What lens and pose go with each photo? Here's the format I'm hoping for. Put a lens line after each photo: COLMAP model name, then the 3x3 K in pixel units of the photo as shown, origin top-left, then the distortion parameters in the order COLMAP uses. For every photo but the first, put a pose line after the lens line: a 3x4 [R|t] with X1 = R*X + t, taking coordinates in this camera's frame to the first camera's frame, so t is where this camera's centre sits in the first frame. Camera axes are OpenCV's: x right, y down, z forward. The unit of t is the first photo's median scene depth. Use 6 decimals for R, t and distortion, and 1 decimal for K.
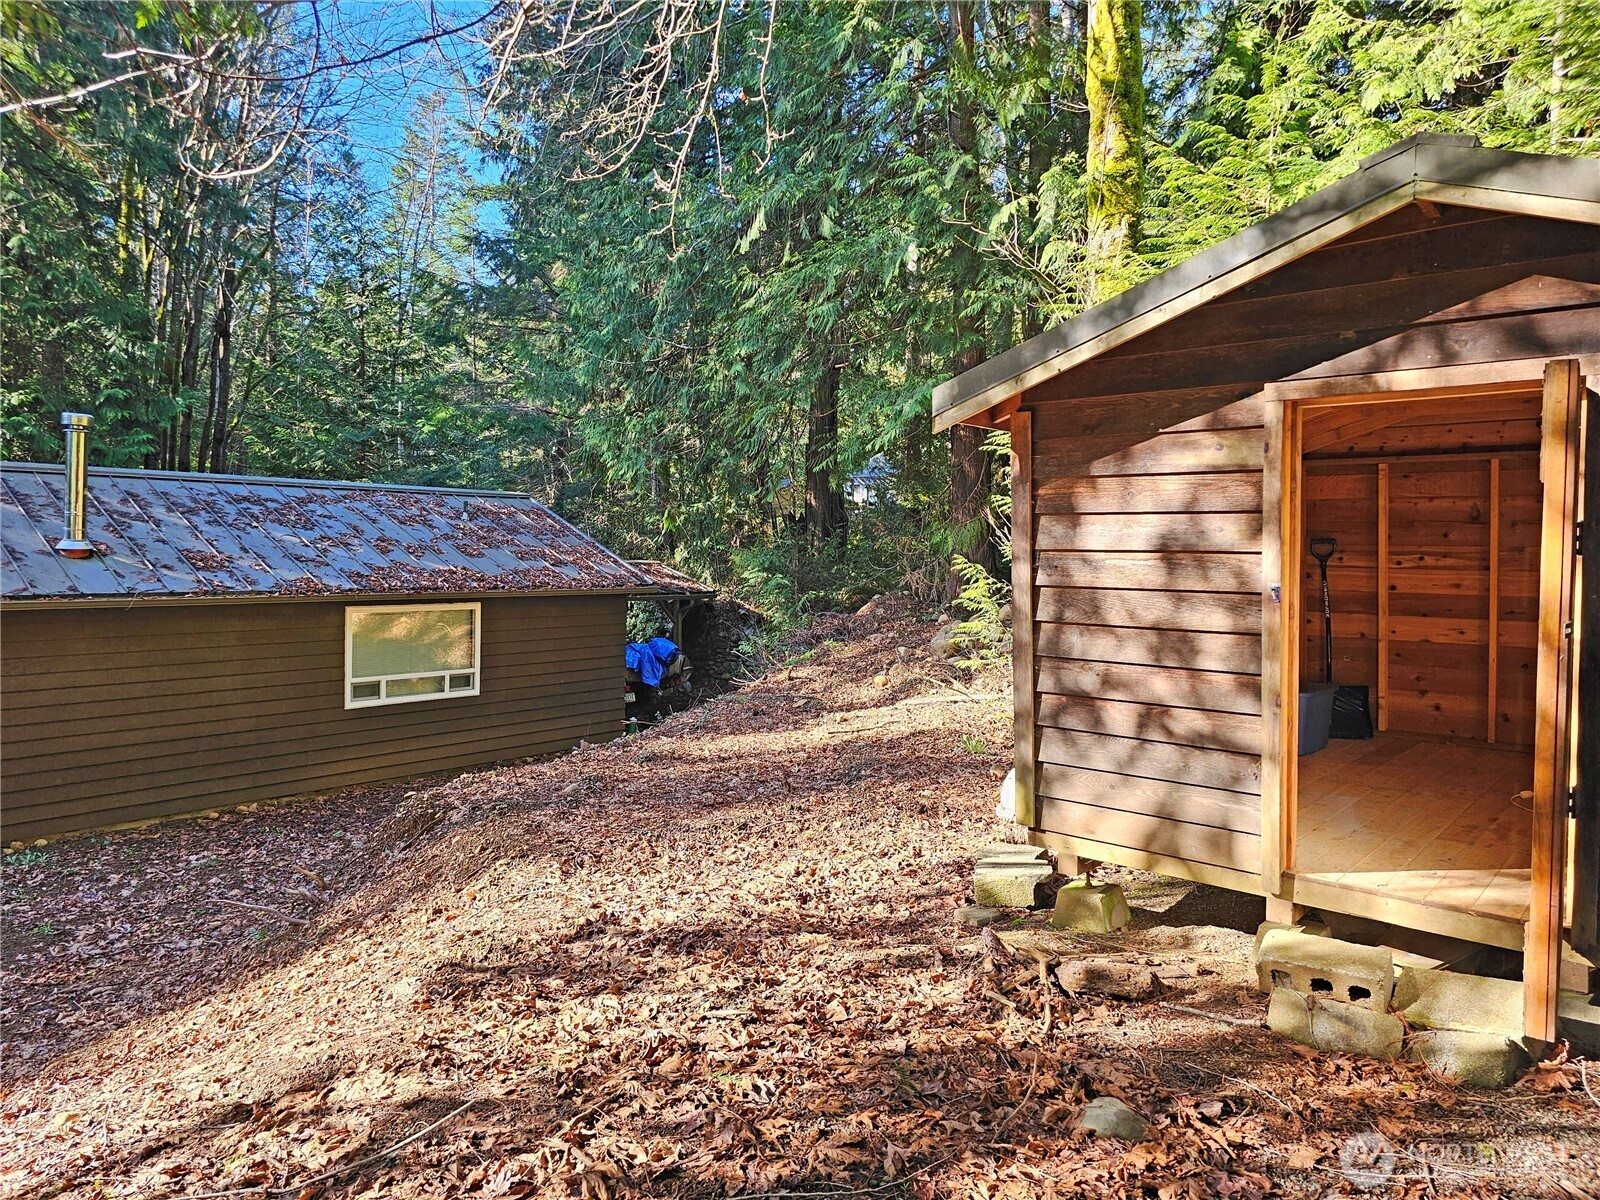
lens RADIAL K [[1059.8, 0, 804.5], [0, 1059.8, 573.9], [0, 0, 1]] dist [0.036879, -0.040762]
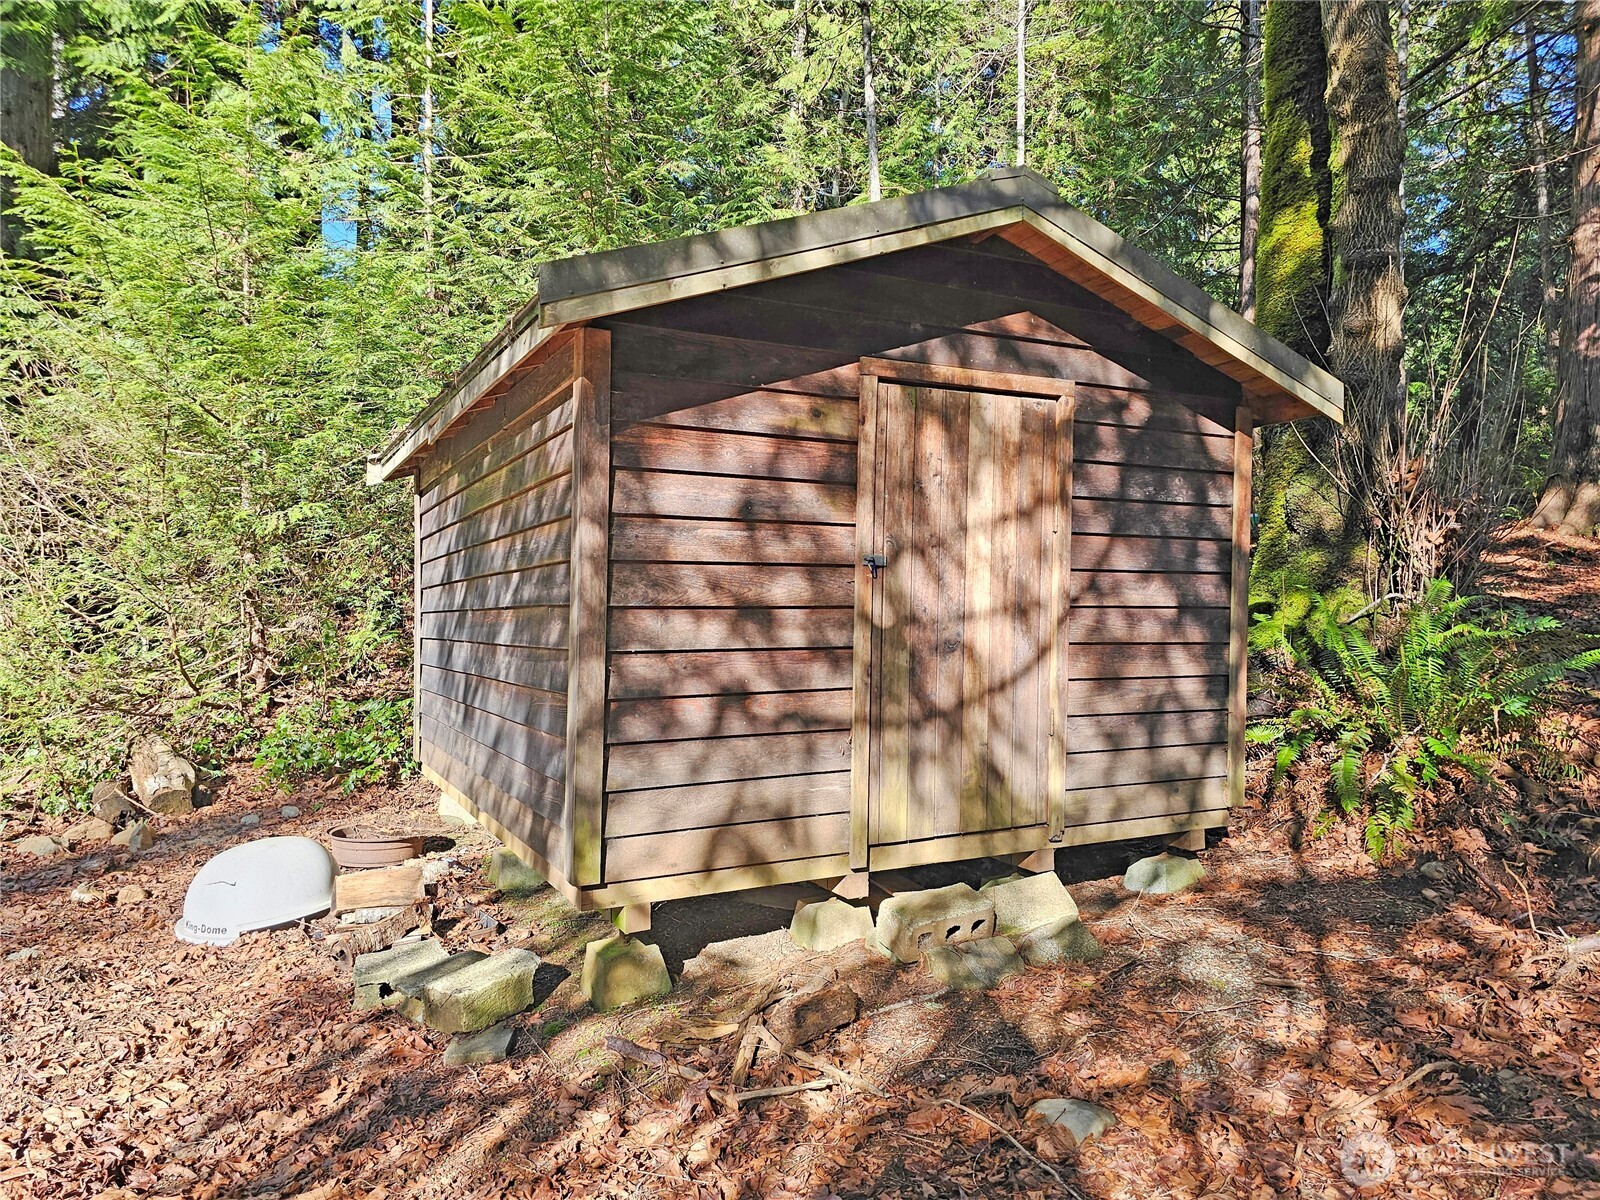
lens RADIAL K [[1059.8, 0, 797.3], [0, 1059.8, 591.8], [0, 0, 1]] dist [0.036879, -0.040762]
pose [[0.459178, -0.006391, 0.888321, -0.490242], [0.016821, 0.999857, -0.001502, 0.047982], [-0.888185, 0.015632, 0.459220, 0.610972]]
